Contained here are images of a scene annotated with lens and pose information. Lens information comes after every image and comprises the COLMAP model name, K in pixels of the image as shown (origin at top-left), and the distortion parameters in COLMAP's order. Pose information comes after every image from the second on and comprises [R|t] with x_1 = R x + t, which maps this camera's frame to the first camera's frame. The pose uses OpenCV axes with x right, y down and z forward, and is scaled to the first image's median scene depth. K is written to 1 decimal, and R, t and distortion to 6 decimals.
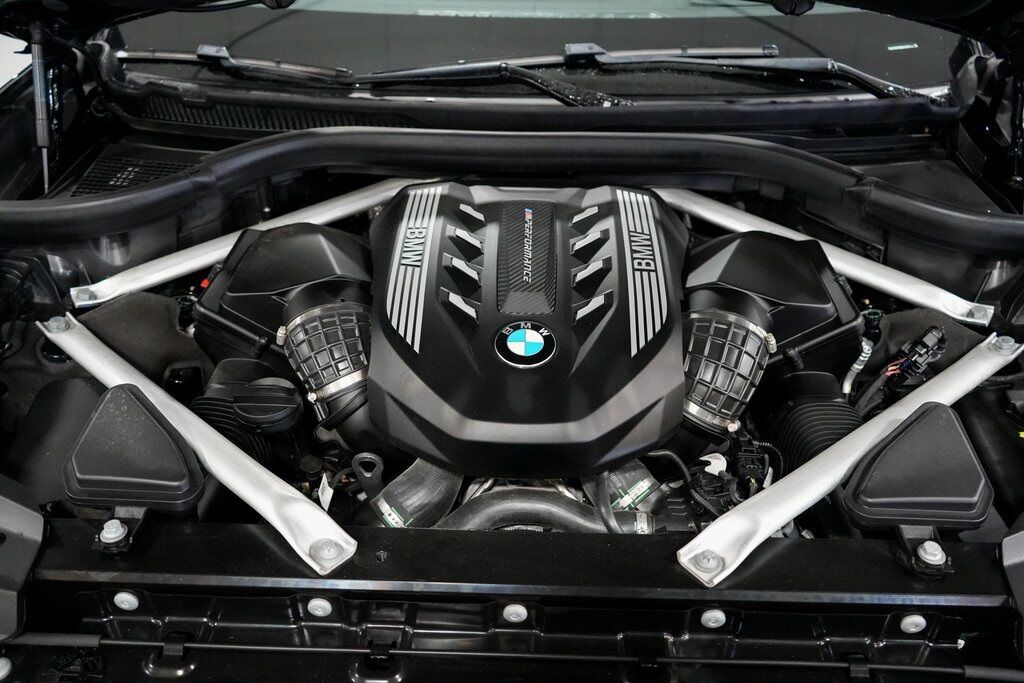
lens RADIAL K [[822.5, 0, 518.7], [0, 822.5, 345.0], [0, 0, 1]] dist [0.001940, 0.003724]
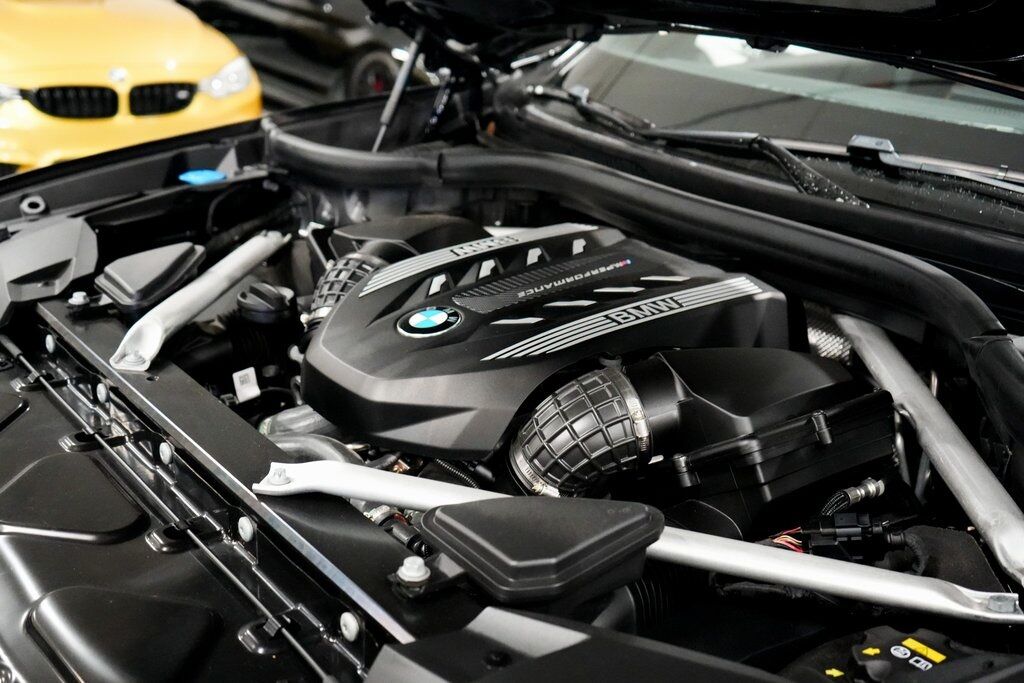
lens RADIAL K [[1172.8, 0, 508.5], [0, 1172.8, 338.9], [0, 0, 1]] dist [0.054233, 0.000000]
pose [[0.636081, 0.291585, -0.714408, 0.744914], [-0.476327, 0.876769, -0.066251, 0.044896], [0.607053, 0.382433, 0.696586, 0.079530]]
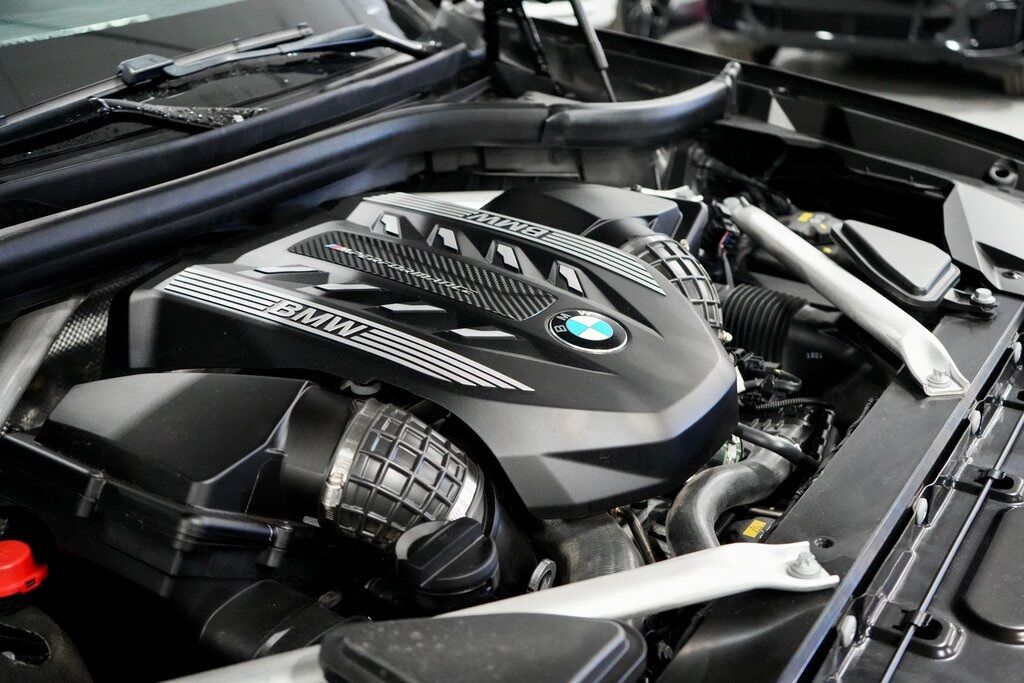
lens RADIAL K [[1172.8, 0, 511.3], [0, 1172.8, 340.5], [0, 0, 1]] dist [0.054233, 0.000000]
pose [[0.522438, -0.358801, 0.773512, -0.642457], [0.492567, 0.867479, 0.069704, -0.076553], [-0.696015, 0.344590, 0.629937, 0.244693]]
